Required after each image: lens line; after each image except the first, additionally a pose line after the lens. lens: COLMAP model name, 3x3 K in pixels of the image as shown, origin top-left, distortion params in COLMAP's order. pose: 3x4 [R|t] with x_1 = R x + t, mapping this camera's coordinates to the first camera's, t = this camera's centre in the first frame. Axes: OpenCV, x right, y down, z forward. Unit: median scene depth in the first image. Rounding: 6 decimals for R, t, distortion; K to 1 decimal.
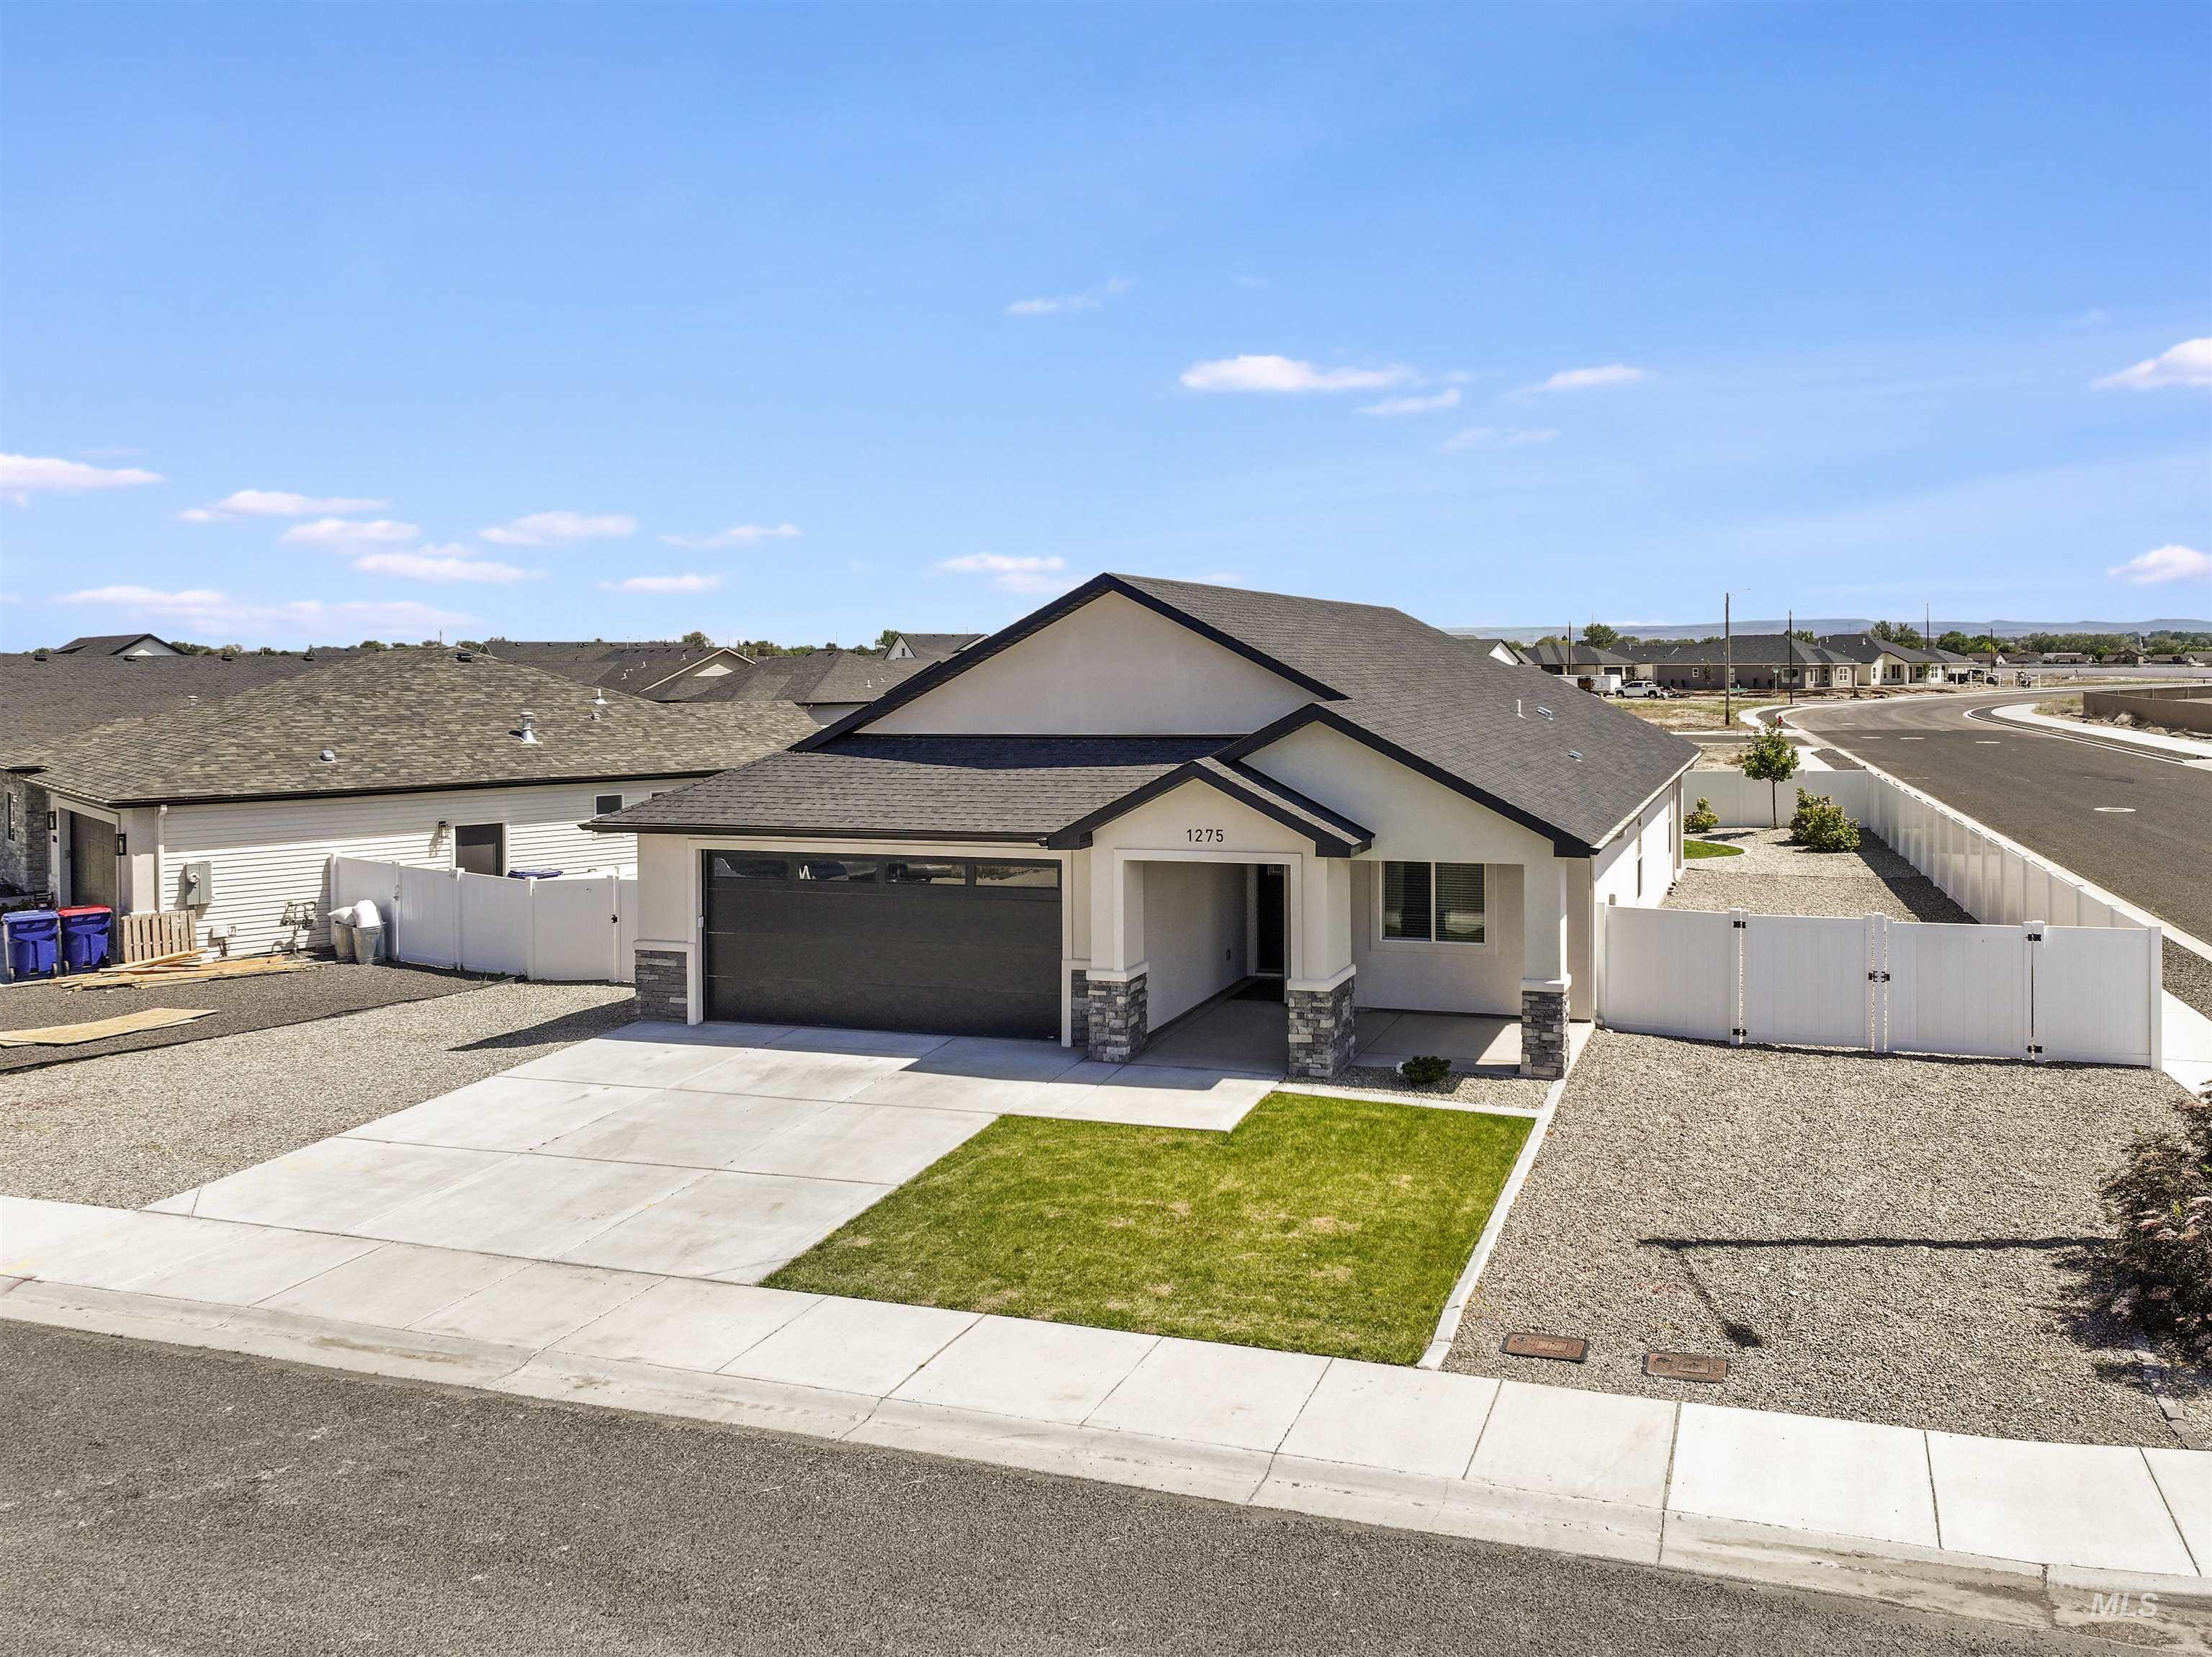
lens RADIAL K [[1562.4, 0, 1353.2], [0, 1562.4, 825.6], [0, 0, 1]] dist [-0.002816, -0.002488]
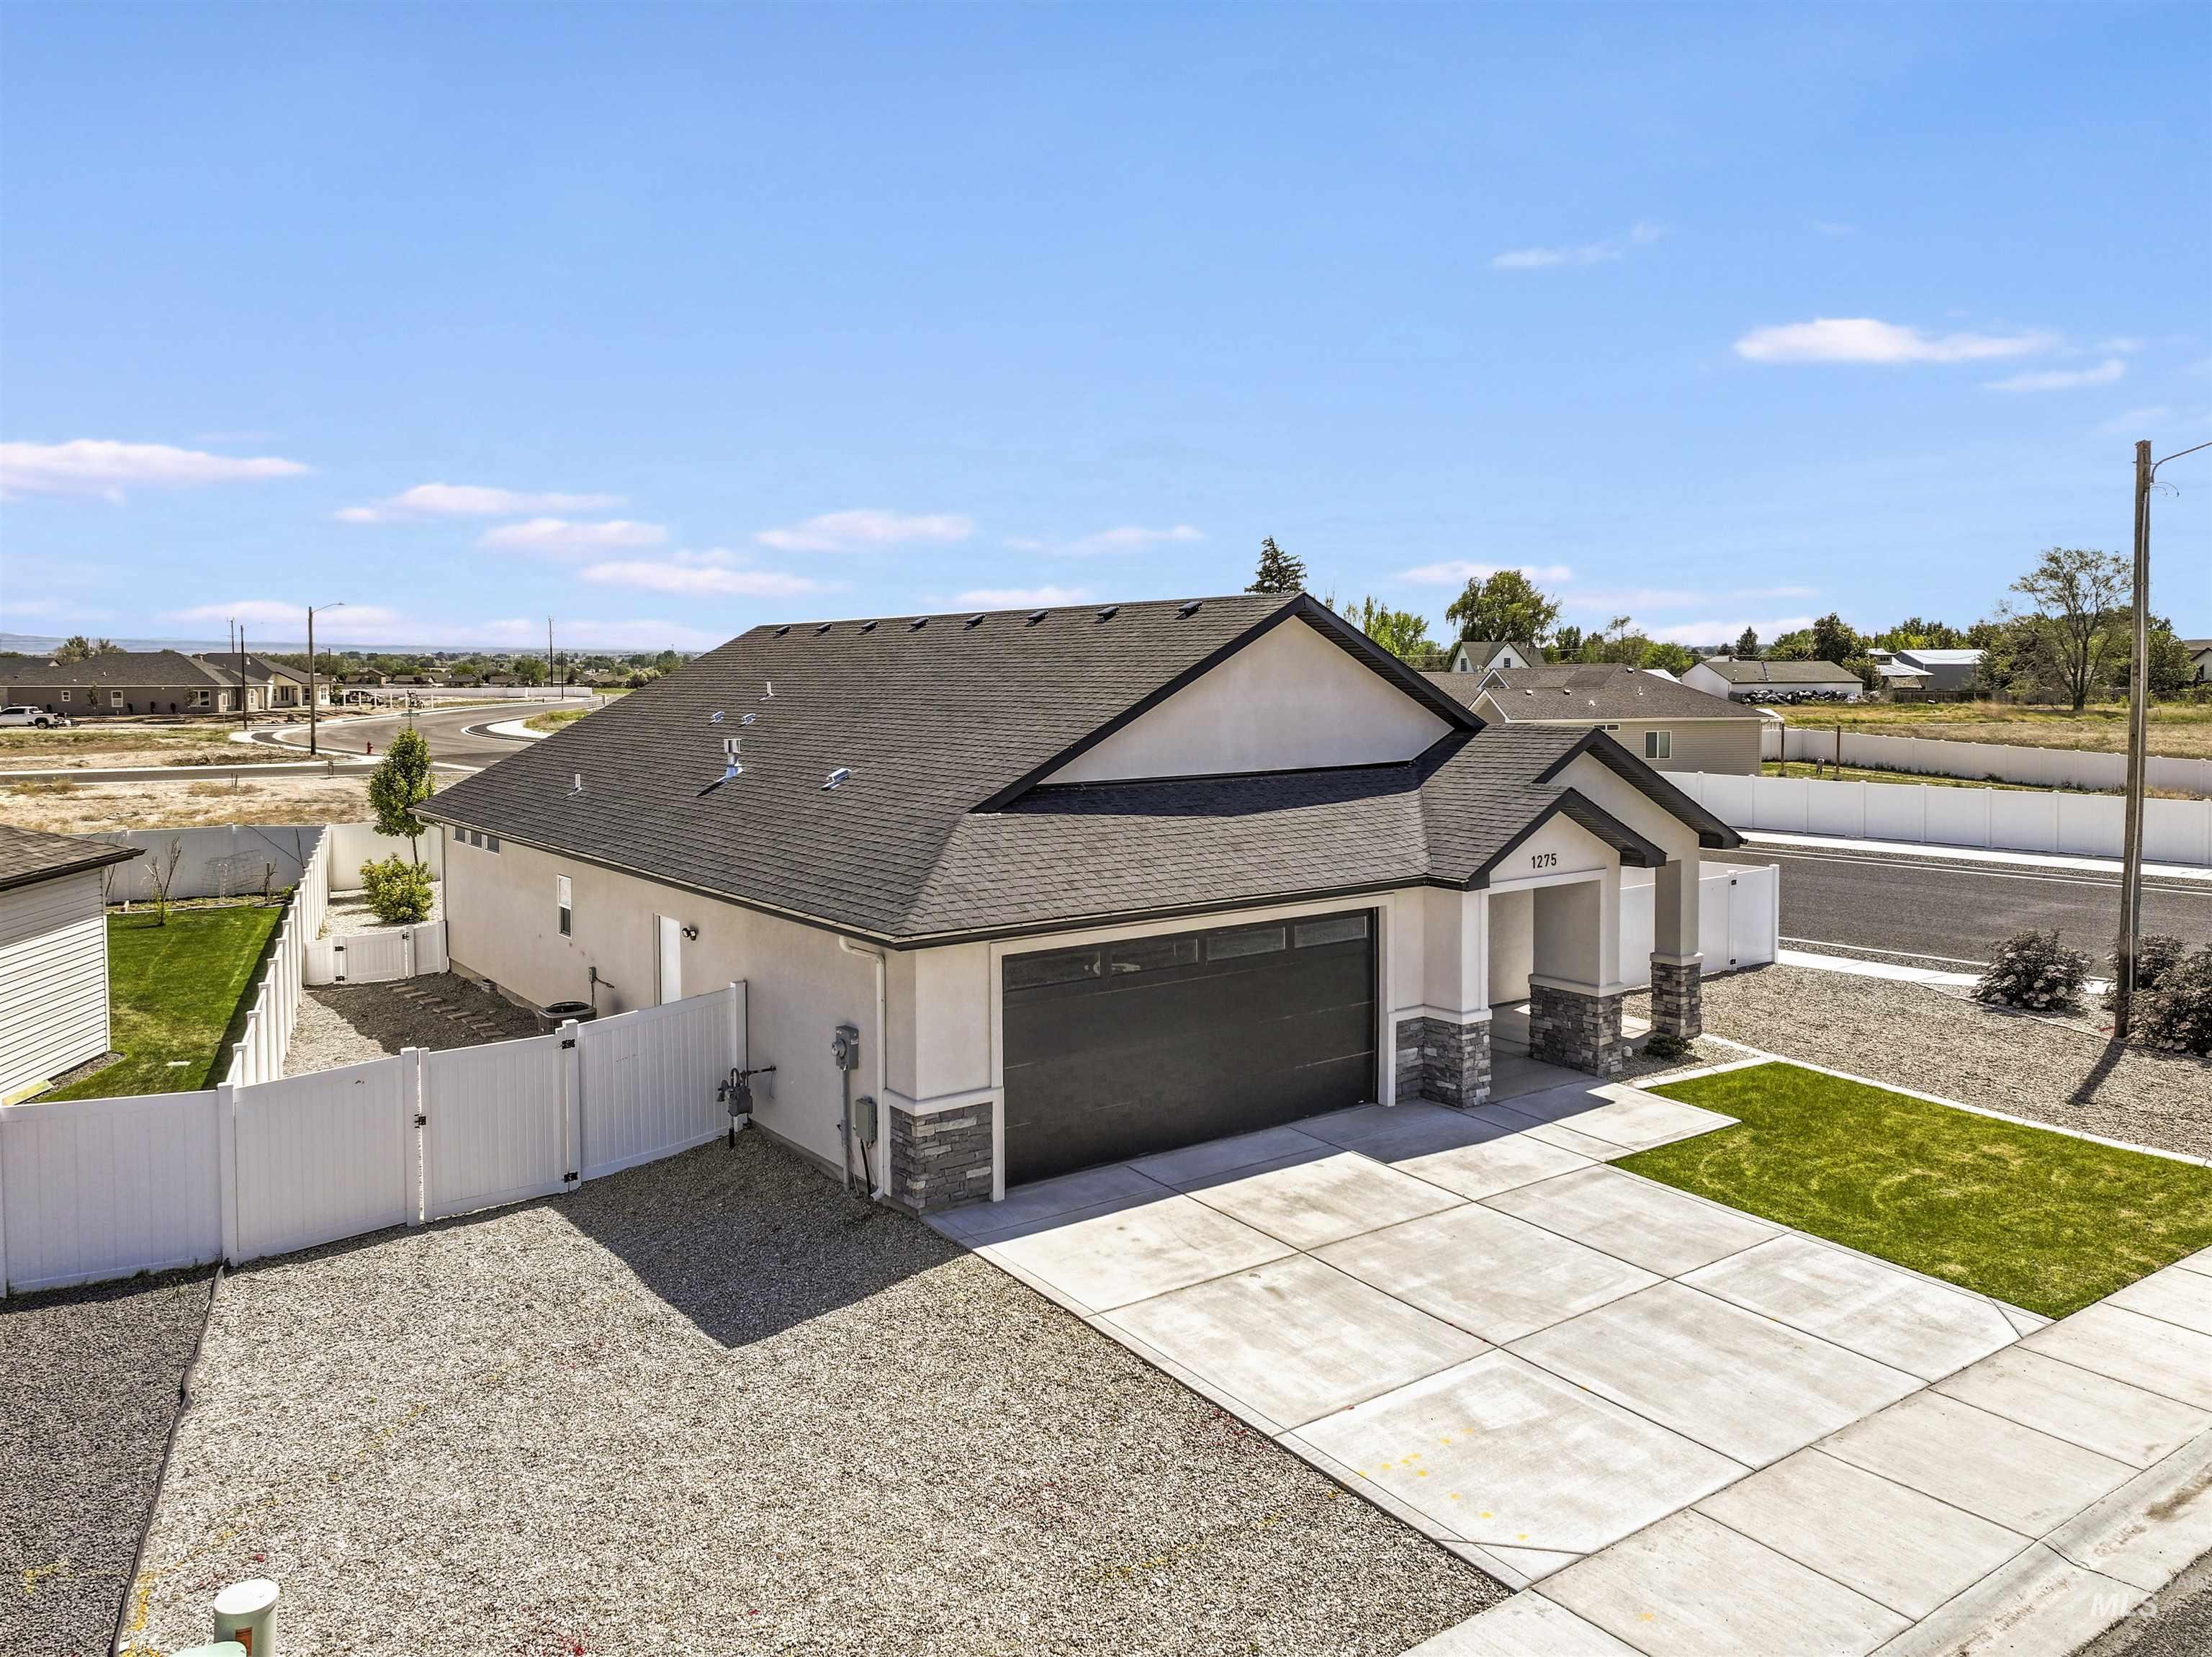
lens RADIAL K [[1554.2, 0, 1106.0], [0, 1554.2, 828.5], [0, 0, 1]] dist [-0.013481, 0.022935]
pose [[0.642368, -0.074900, 0.762727, -0.945415], [0.082429, 0.996192, 0.028405, -0.060085], [-0.761950, 0.044624, 0.646096, 0.508300]]
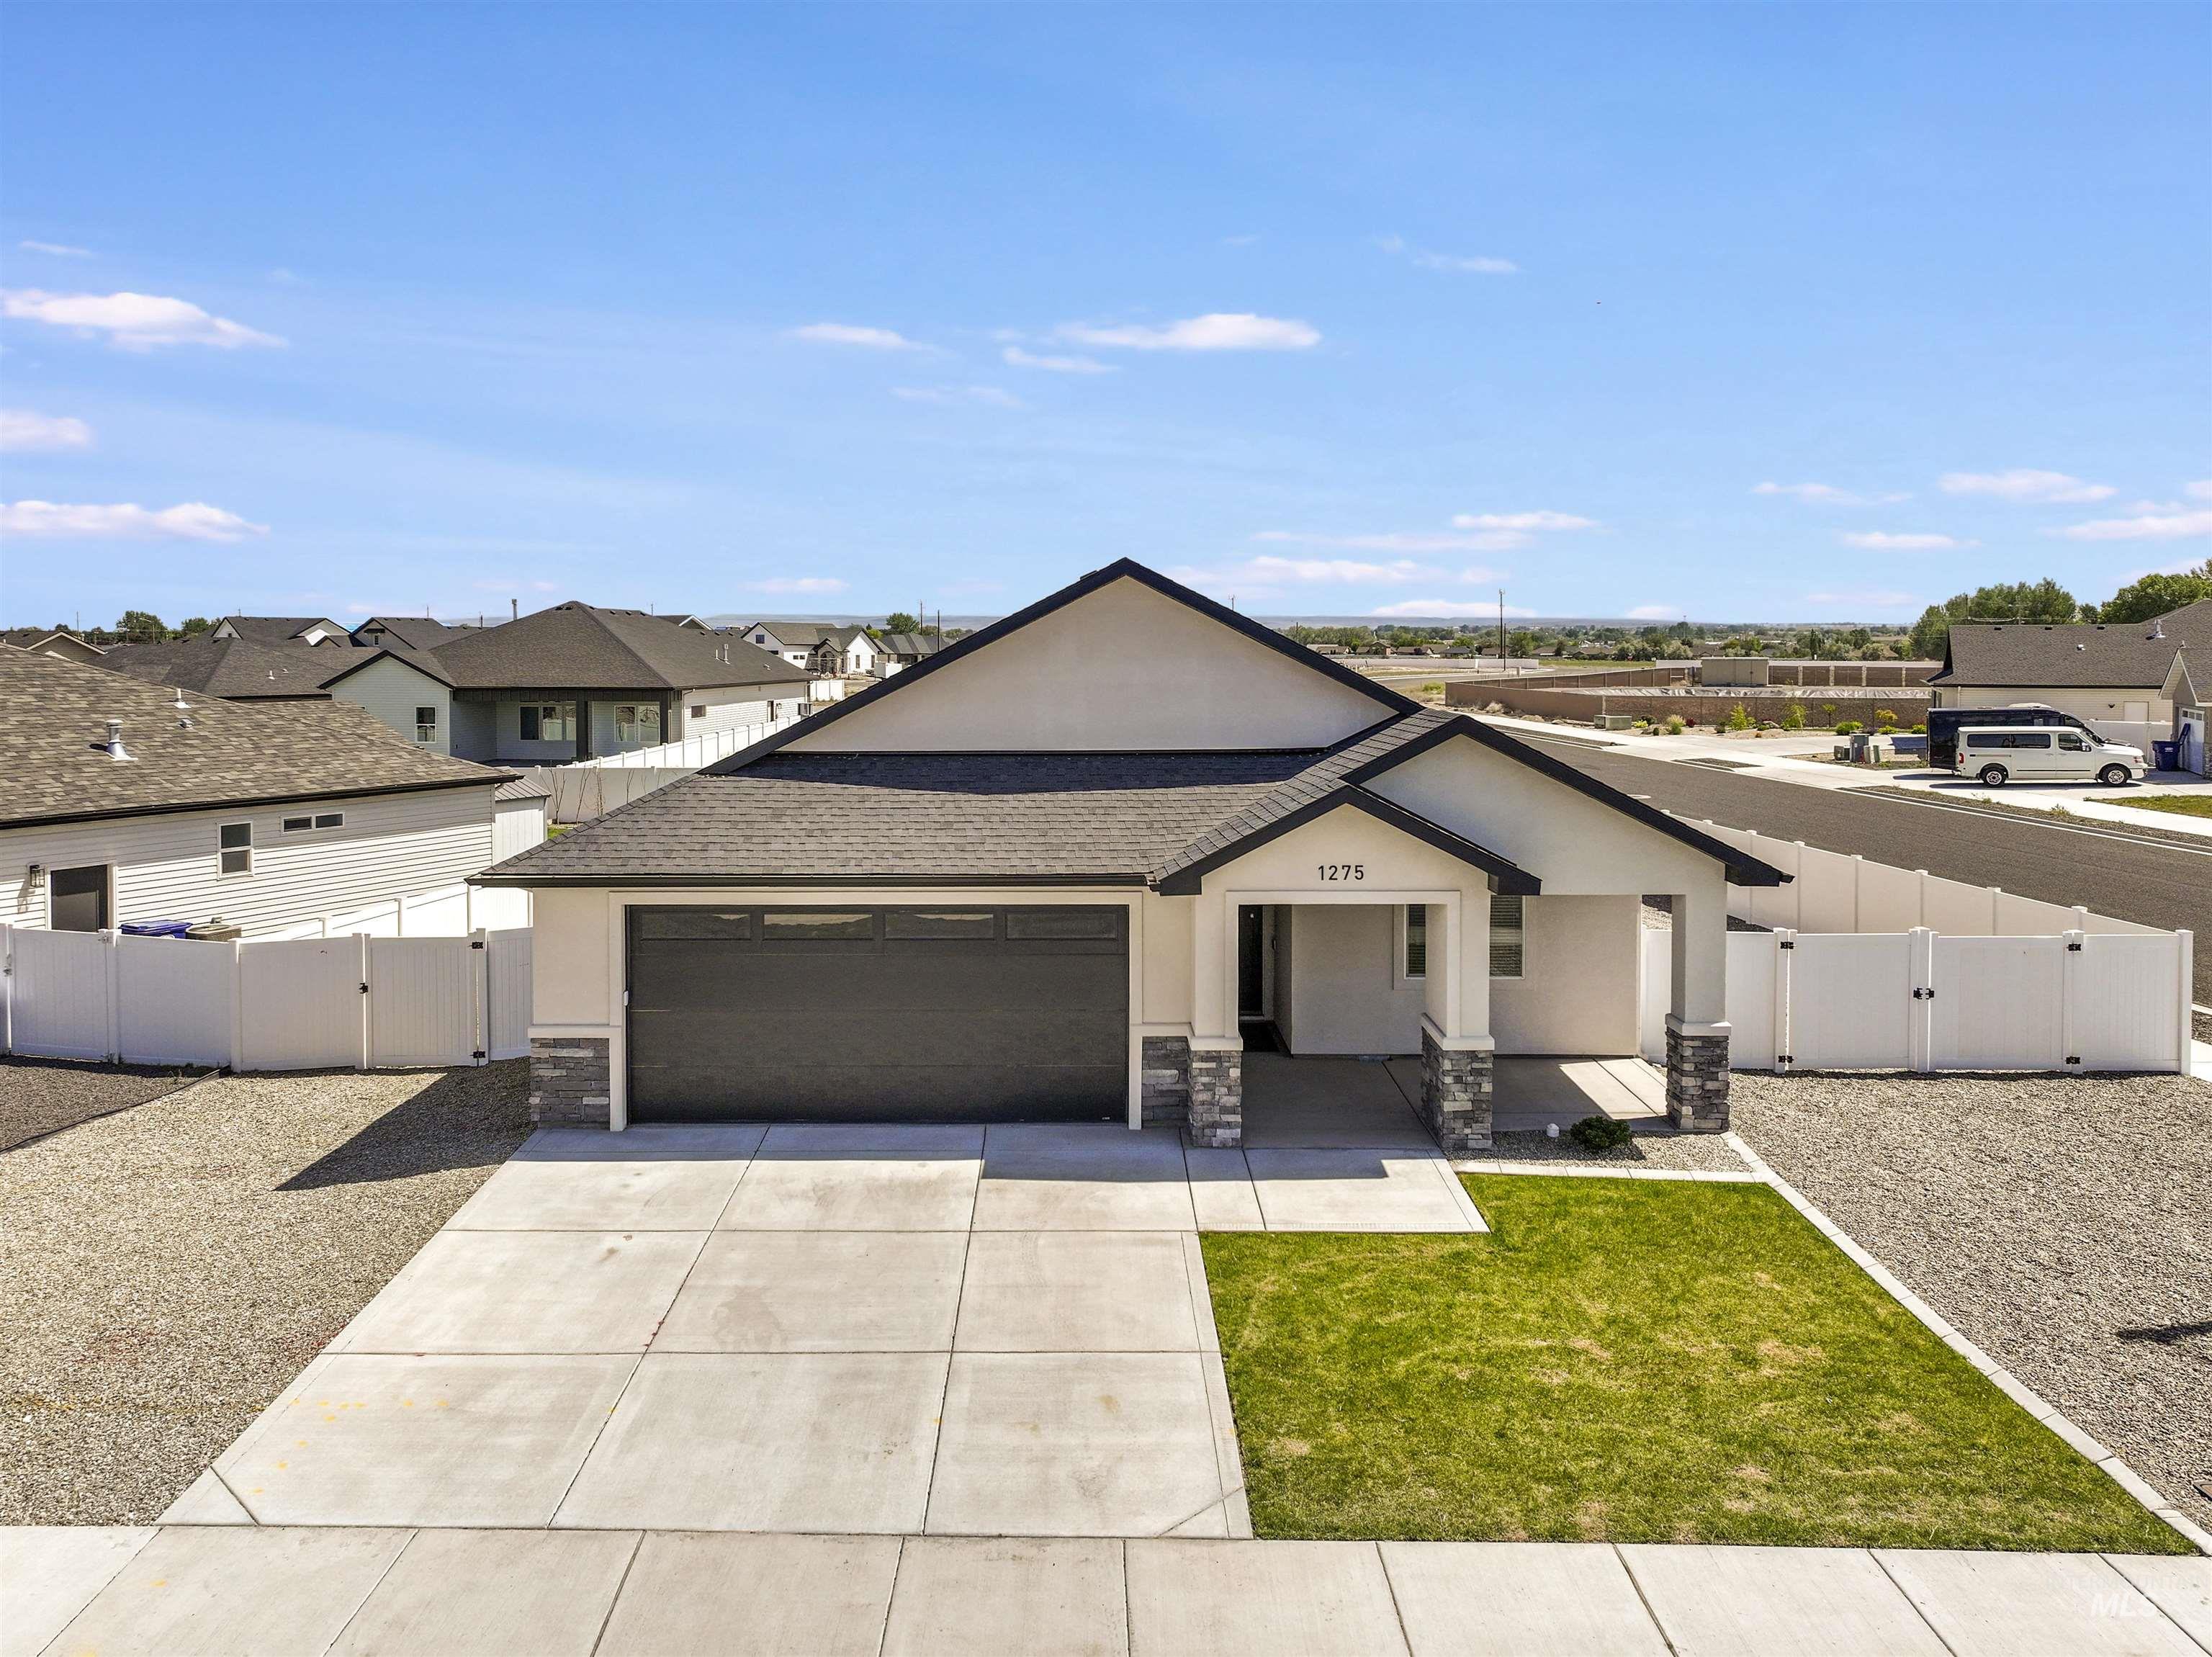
lens RADIAL K [[1554.2, 0, 1106.0], [0, 1554.2, 828.5], [0, 0, 1]] dist [-0.013481, 0.022935]
pose [[0.969189, -0.023883, 0.245158, -0.382765], [0.021472, 0.999691, 0.012504, -0.027737], [-0.245381, -0.006855, 0.969402, 0.198737]]
